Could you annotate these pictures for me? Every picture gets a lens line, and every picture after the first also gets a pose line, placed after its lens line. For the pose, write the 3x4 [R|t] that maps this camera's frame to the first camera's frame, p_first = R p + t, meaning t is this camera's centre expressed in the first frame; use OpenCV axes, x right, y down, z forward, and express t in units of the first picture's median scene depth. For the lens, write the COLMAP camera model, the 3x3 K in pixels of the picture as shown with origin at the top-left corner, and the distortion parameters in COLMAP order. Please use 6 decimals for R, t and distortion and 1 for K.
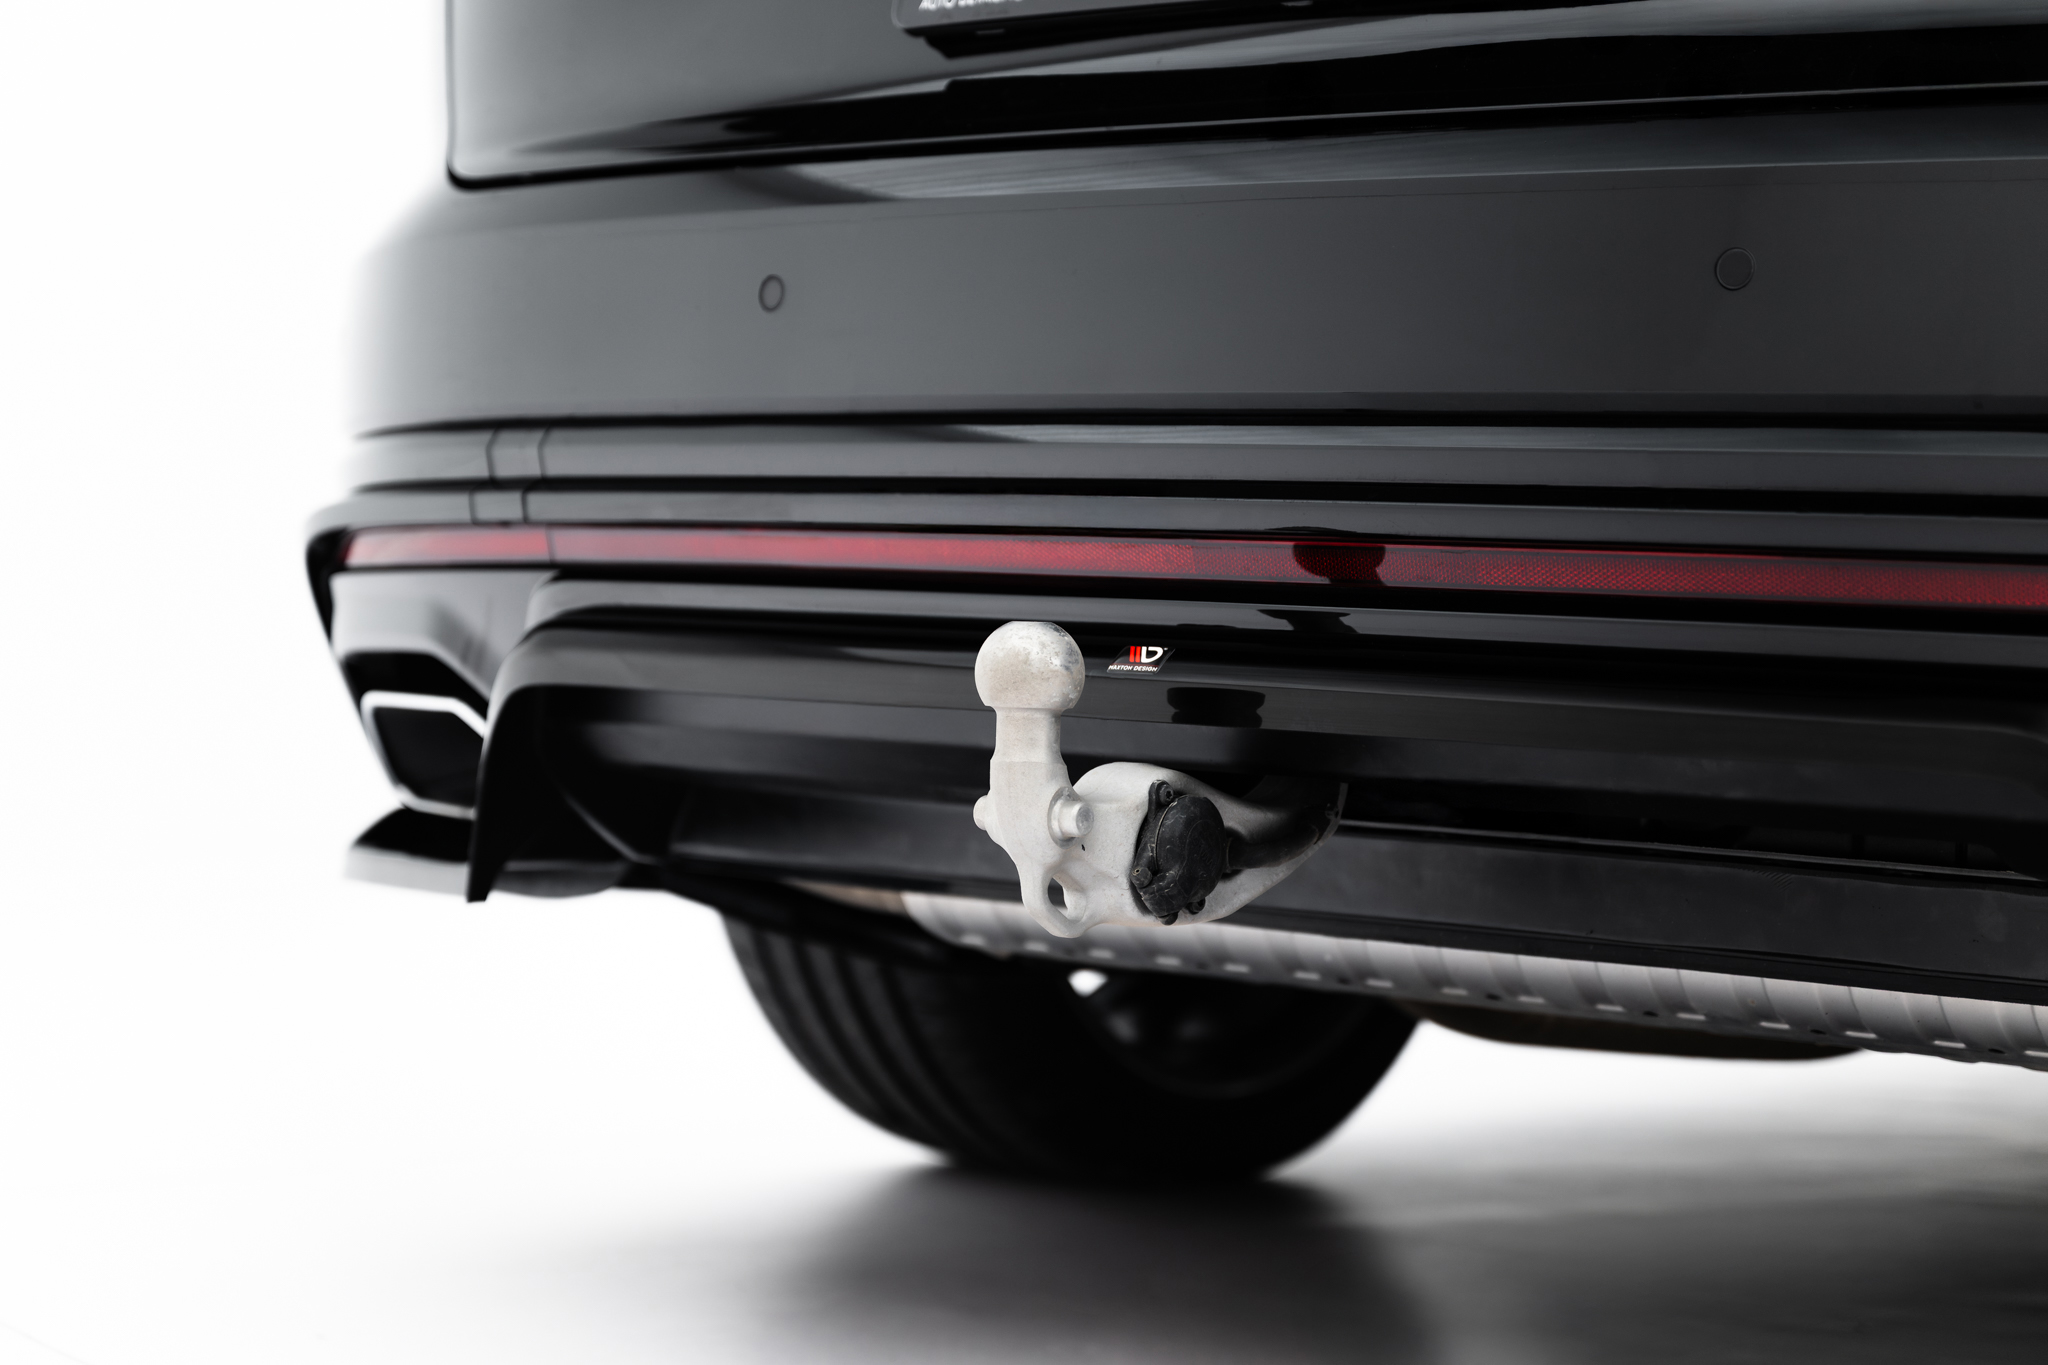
lens RADIAL K [[4088.4, 0, 1030.3], [0, 4088.4, 679.1], [0, 0, 1]] dist [0.044613, -0.188027]
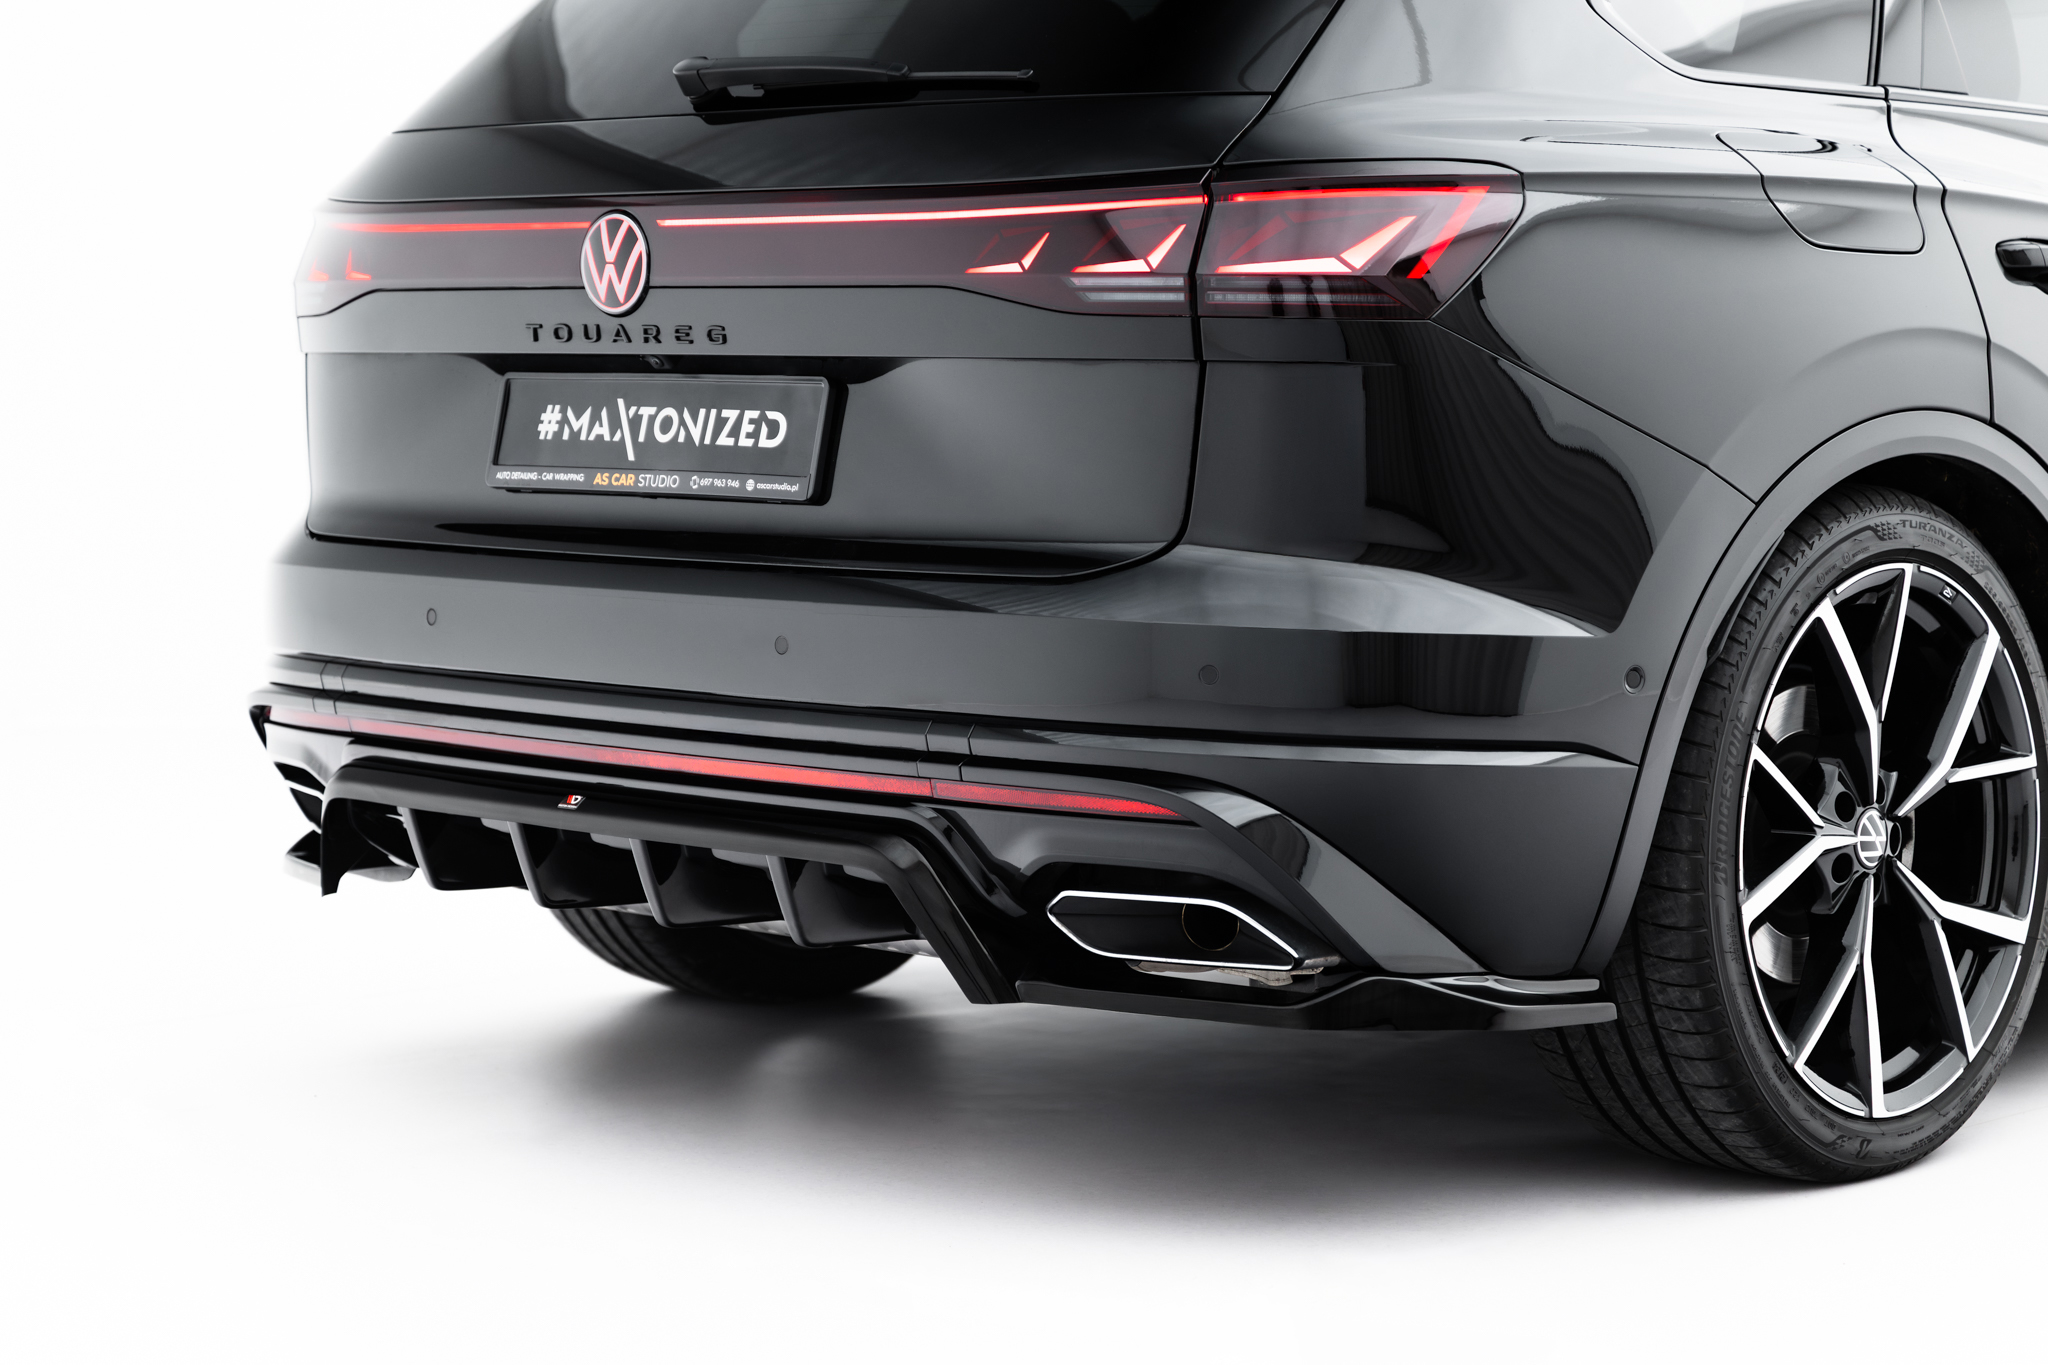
lens RADIAL K [[4088.4, 0, 1030.3], [0, 4088.4, 679.1], [0, 0, 1]] dist [0.044613, -0.188027]
pose [[0.997387, -0.036942, -0.062079, 0.358885], [0.040981, 0.997036, 0.065107, -0.177996], [0.059490, -0.067480, 0.995945, -1.053085]]
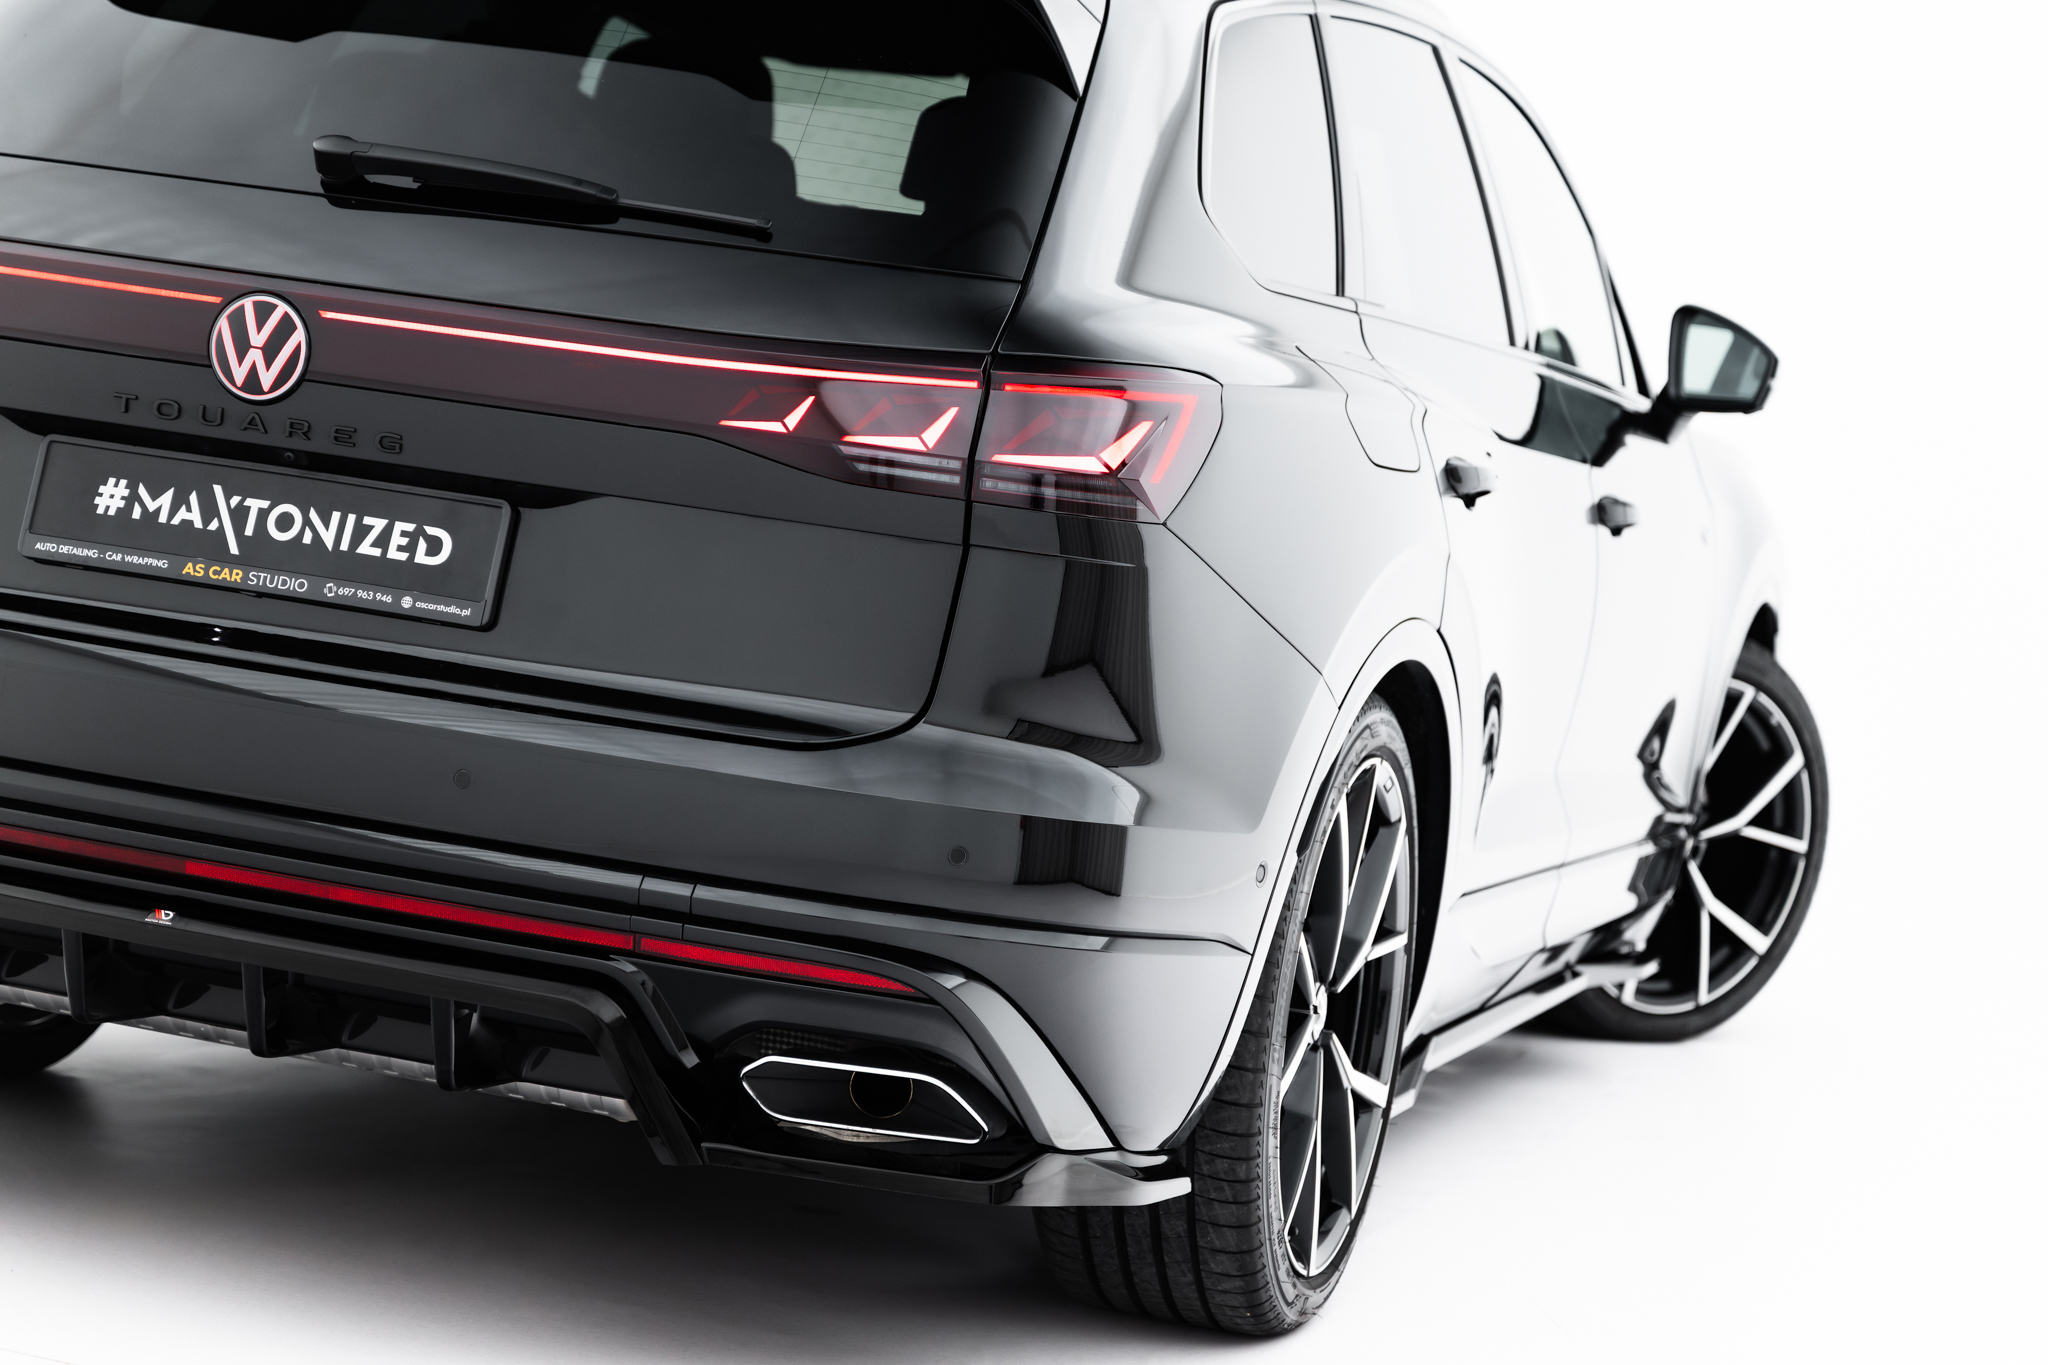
lens RADIAL K [[4339.0, 0, 1020.1], [0, 4339.0, 675.6], [0, 0, 1]] dist [0.006585, 0.245573]
pose [[0.922705, 0.045992, 0.382753, -0.364708], [-0.080829, 0.993870, 0.075430, -0.283638], [-0.376938, -0.100537, 0.920766, -1.042224]]
